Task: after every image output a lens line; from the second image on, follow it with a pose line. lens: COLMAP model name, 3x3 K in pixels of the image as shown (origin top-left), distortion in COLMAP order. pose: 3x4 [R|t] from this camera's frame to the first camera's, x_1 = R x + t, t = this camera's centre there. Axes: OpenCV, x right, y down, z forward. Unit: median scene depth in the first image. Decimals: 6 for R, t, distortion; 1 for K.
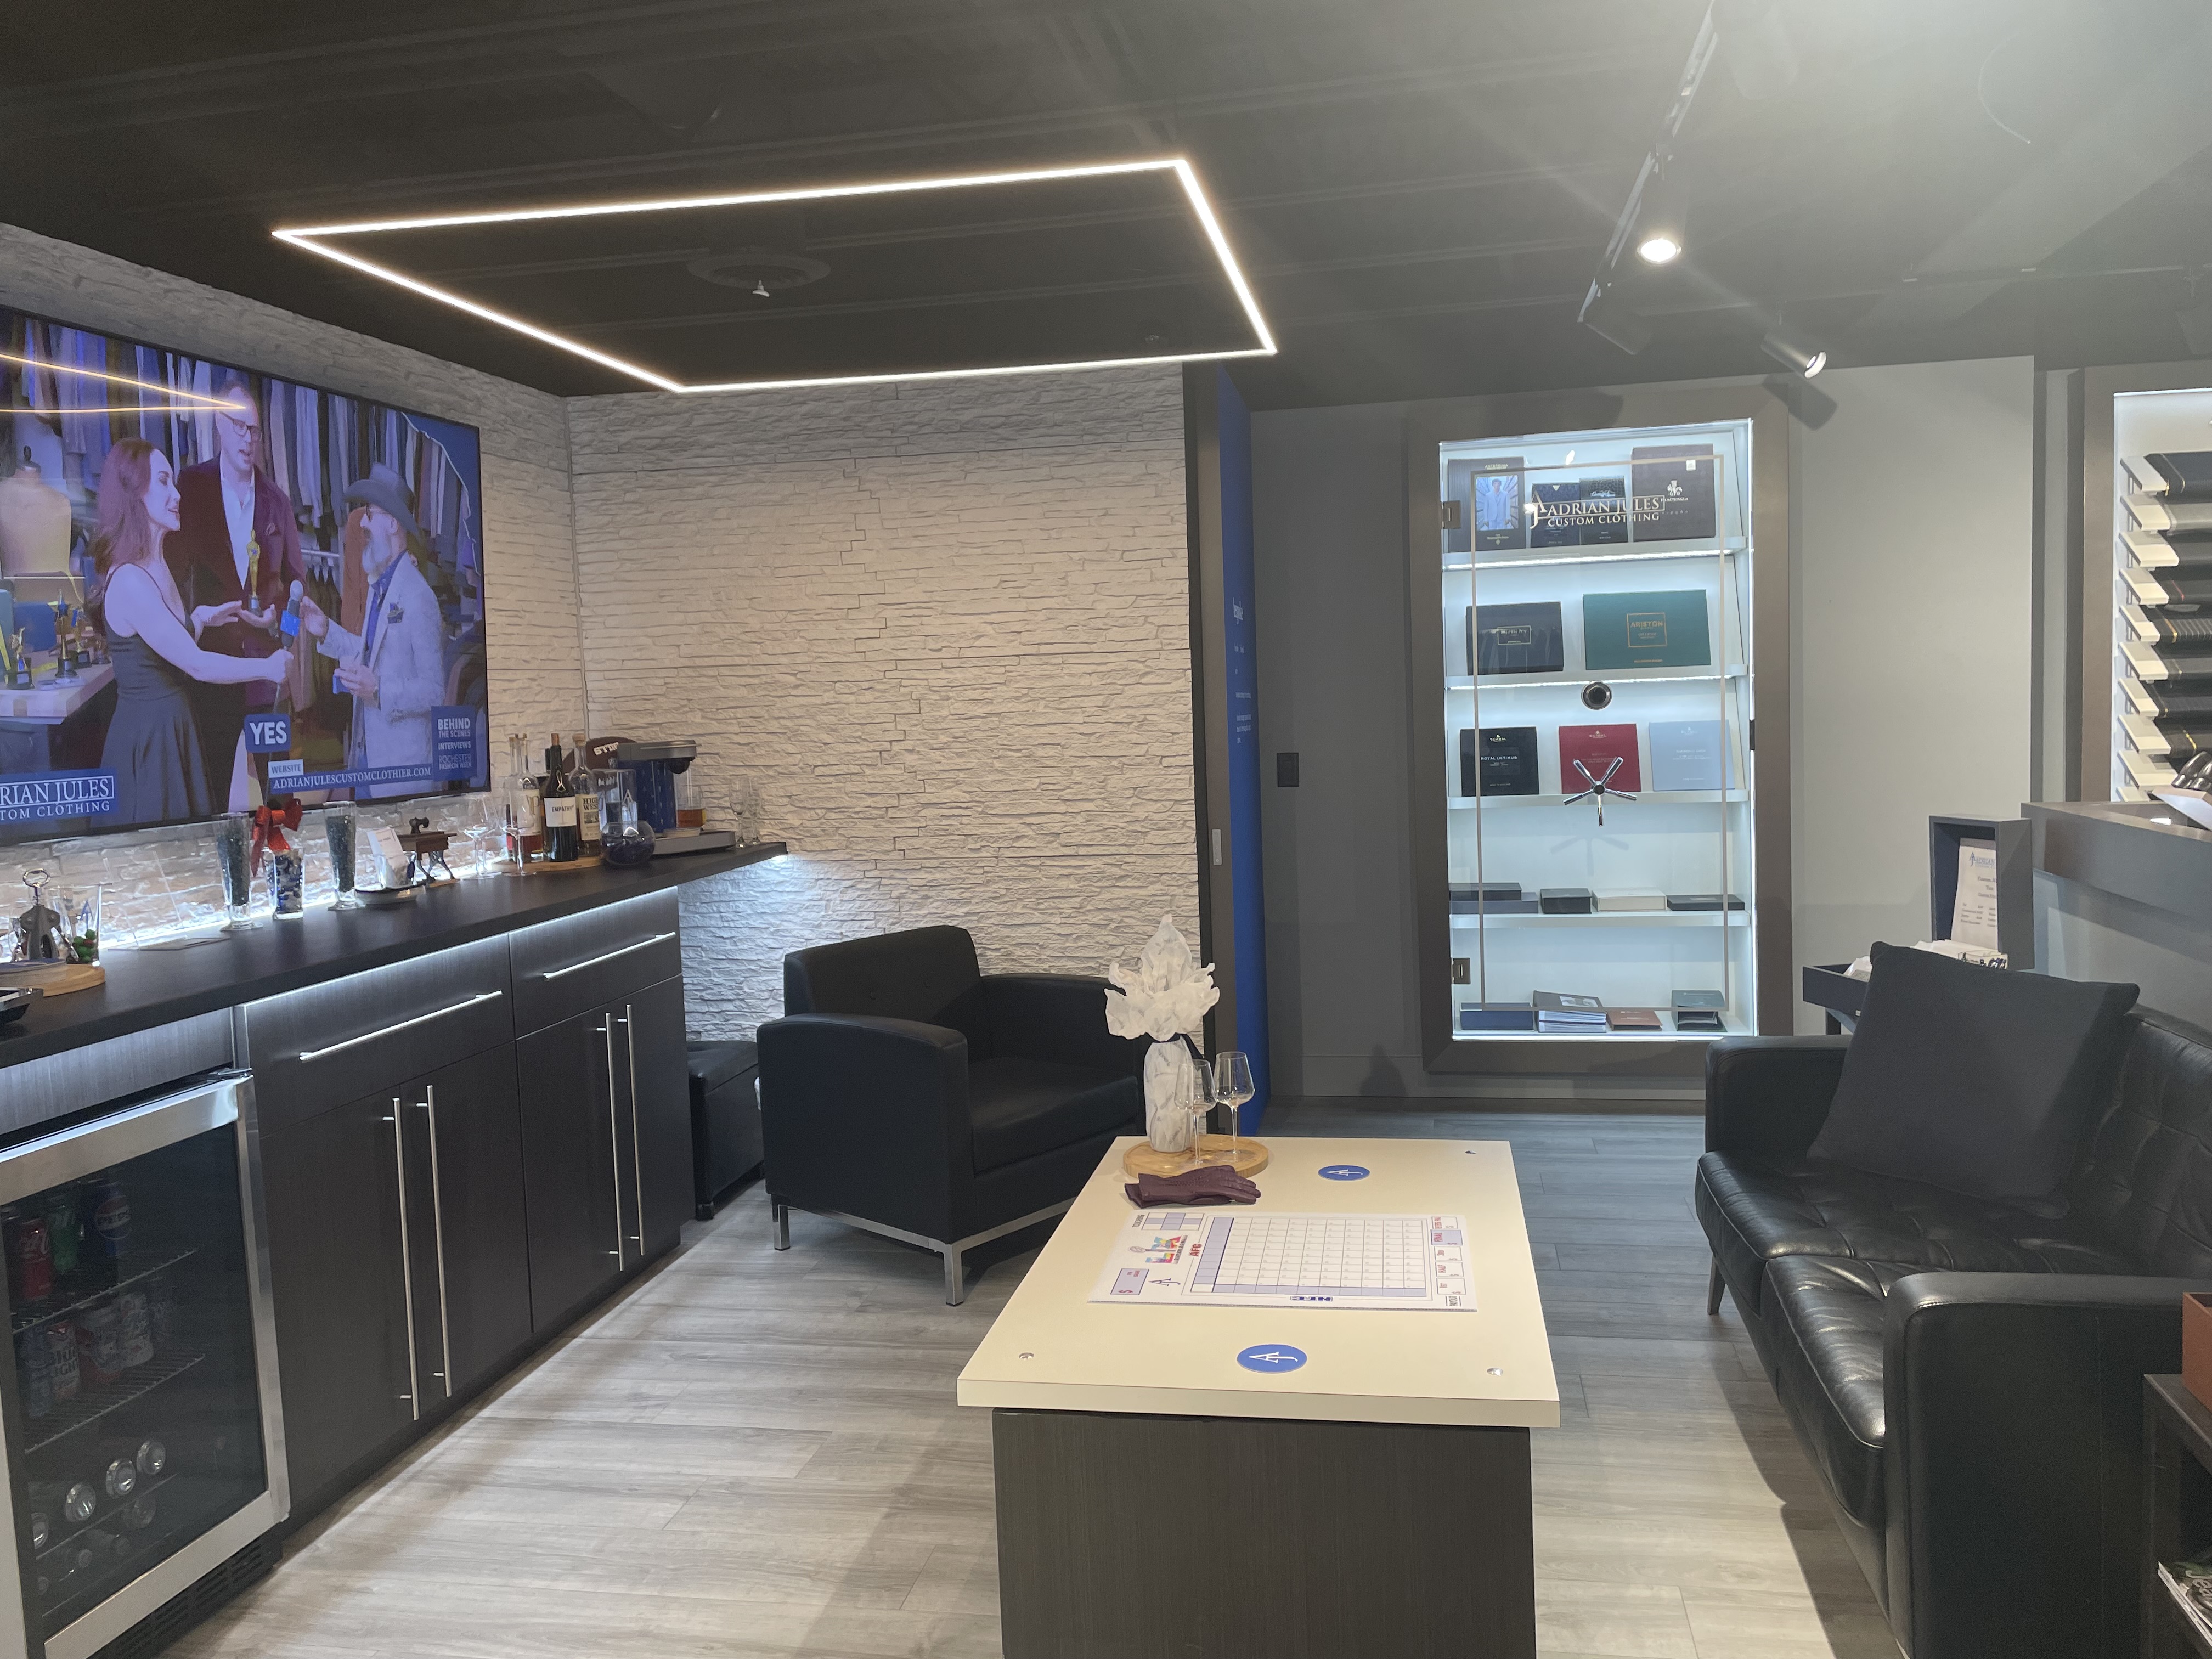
lens RADIAL K [[1671.7, 0, 1106.0], [0, 1671.7, 829.5], [0, 0, 1]] dist [0.129139, -0.147713]
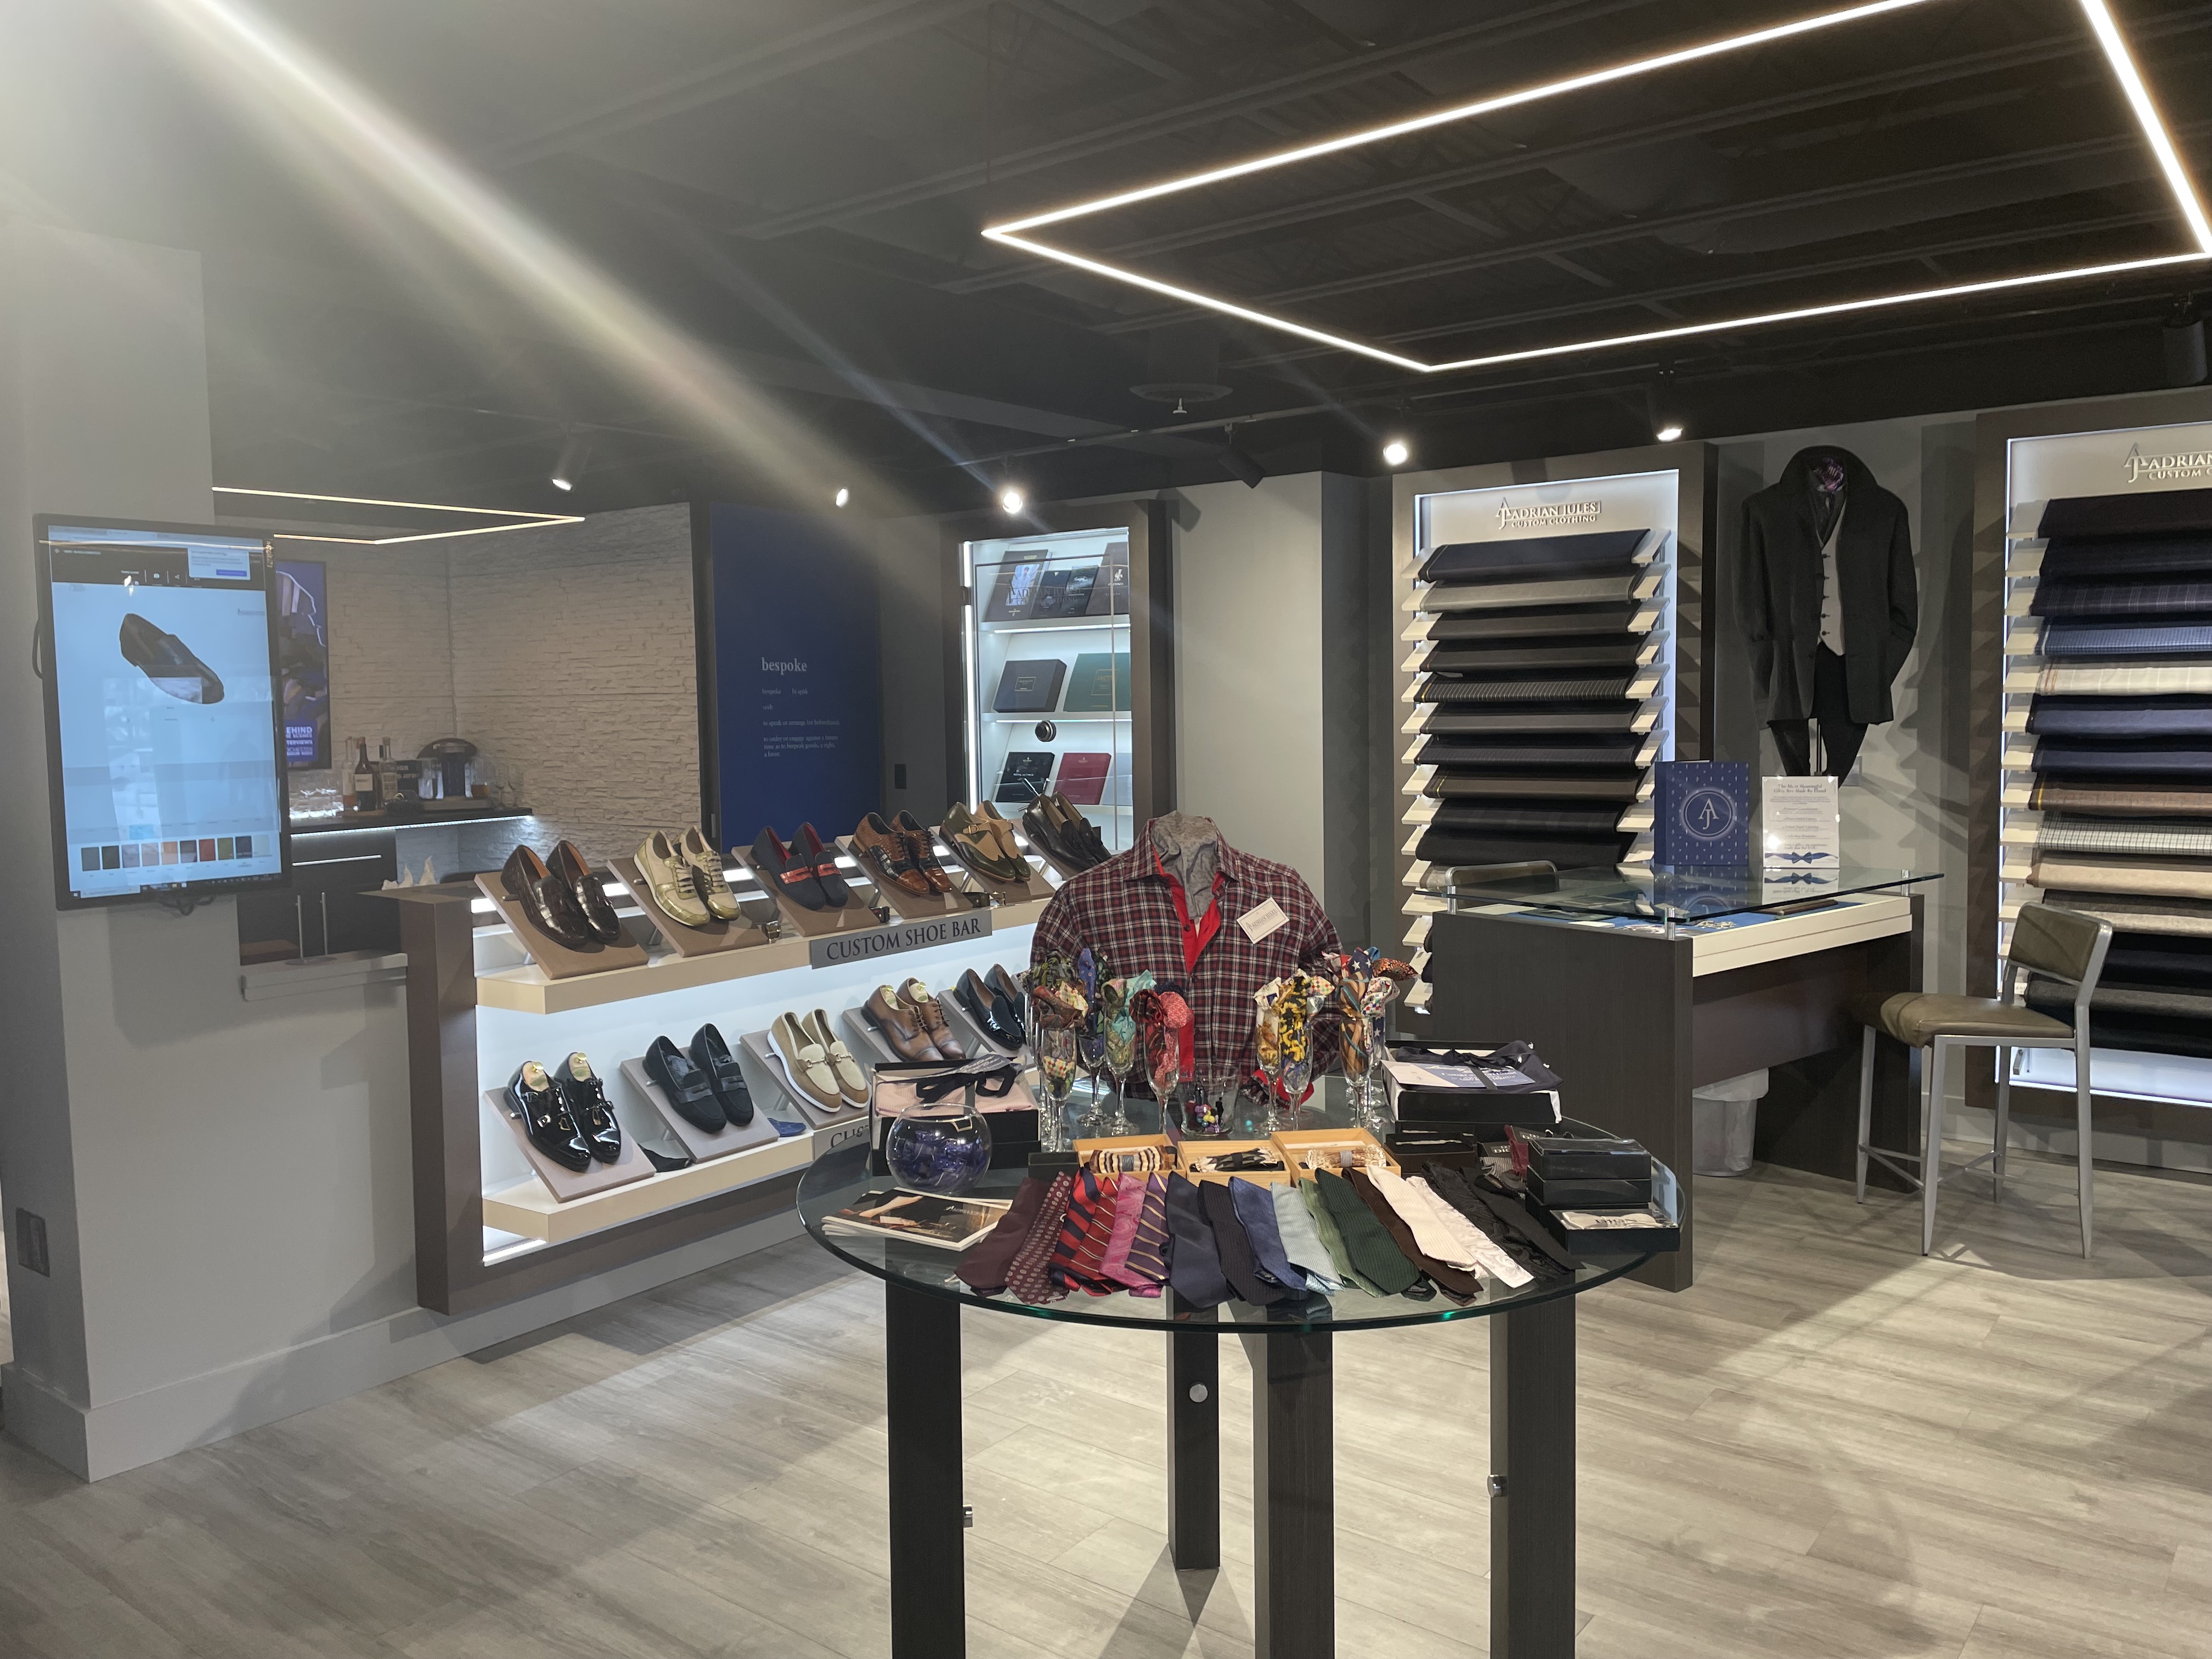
lens RADIAL K [[1671.7, 0, 1106.0], [0, 1671.7, 829.5], [0, 0, 1]] dist [0.129139, -0.147713]
pose [[0.885208, 0.057999, -0.461566, 1.026068], [-0.054540, 0.998294, 0.020845, -0.035064], [0.461987, 0.006722, 0.886861, -0.165551]]
